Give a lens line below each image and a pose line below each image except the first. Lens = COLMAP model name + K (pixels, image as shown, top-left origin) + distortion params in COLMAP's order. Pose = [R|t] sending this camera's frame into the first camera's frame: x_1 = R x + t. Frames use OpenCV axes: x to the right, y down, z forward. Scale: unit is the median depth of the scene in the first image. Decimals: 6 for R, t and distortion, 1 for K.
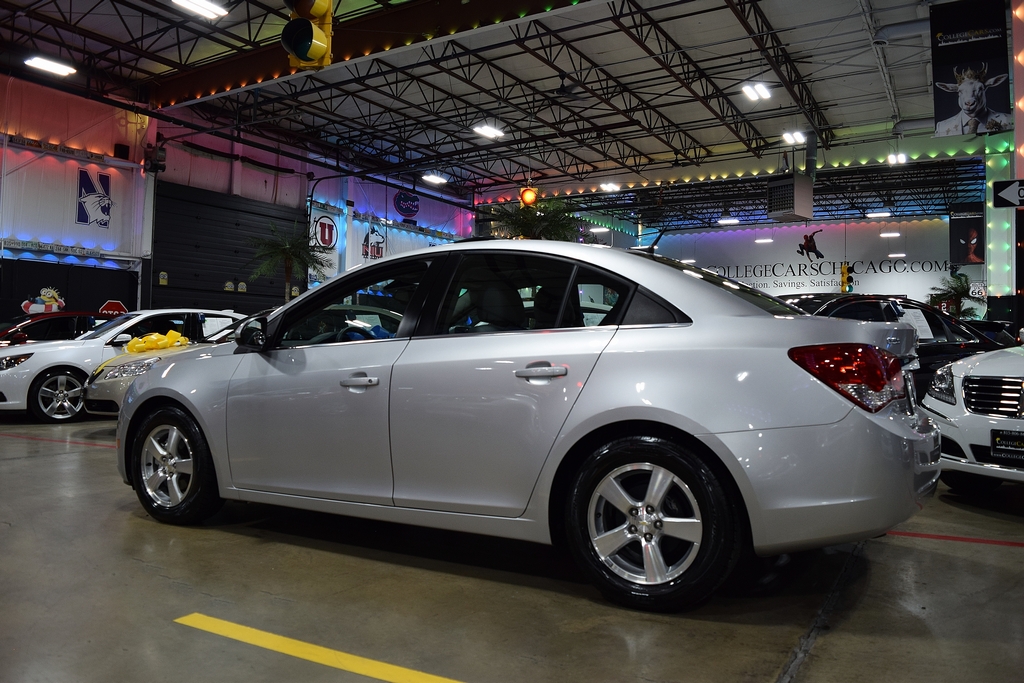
lens RADIAL K [[794.5, 0, 507.8], [0, 794.5, 333.2], [0, 0, 1]] dist [-0.093056, 0.018909]
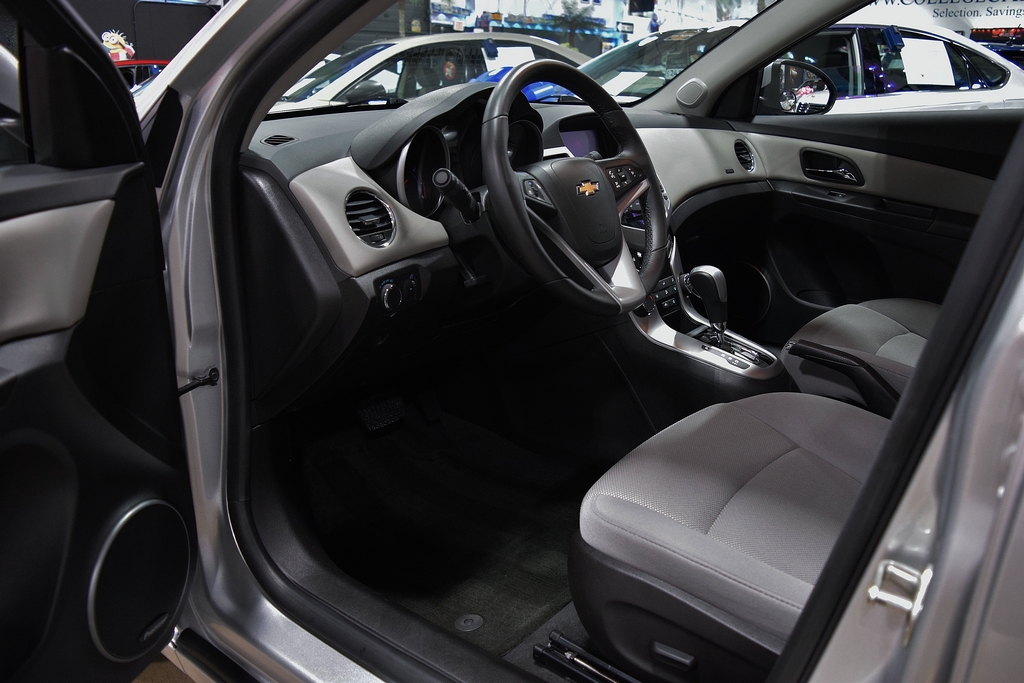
lens RADIAL K [[794.5, 0, 509.3], [0, 794.5, 336.4], [0, 0, 1]] dist [-0.093056, 0.018909]
pose [[0.987170, 0.028899, -0.157035, -0.050322], [0.022264, 0.948965, 0.314594, -0.001959], [0.158113, -0.314054, 0.936147, 0.206928]]
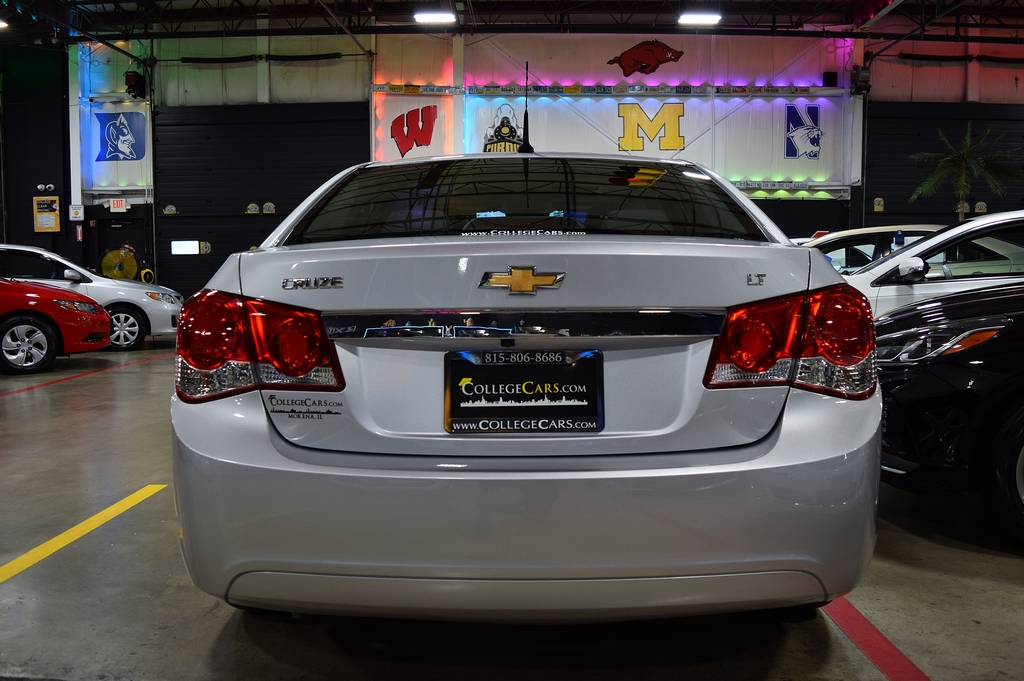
lens RADIAL K [[794.5, 0, 522.2], [0, 794.5, 331.4], [0, 0, 1]] dist [-0.093056, 0.018909]
pose [[0.503759, 0.049899, -0.862402, 0.184667], [0.027818, 0.996875, 0.073930, 0.002146], [0.863396, -0.061233, 0.500797, 0.151443]]
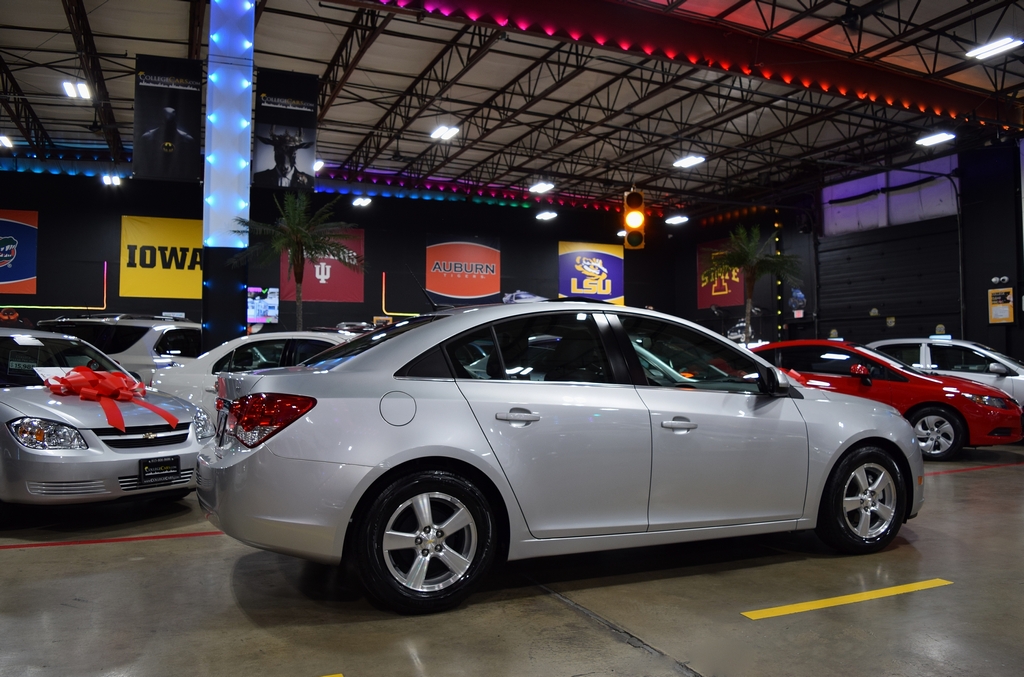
lens RADIAL K [[794.5, 0, 514.3], [0, 794.5, 339.1], [0, 0, 1]] dist [-0.093056, 0.018909]
pose [[-0.596591, -0.033282, -0.801855, 0.214820], [0.009264, 0.998788, -0.048348, -0.004980], [0.802492, -0.036273, -0.595559, 0.213437]]
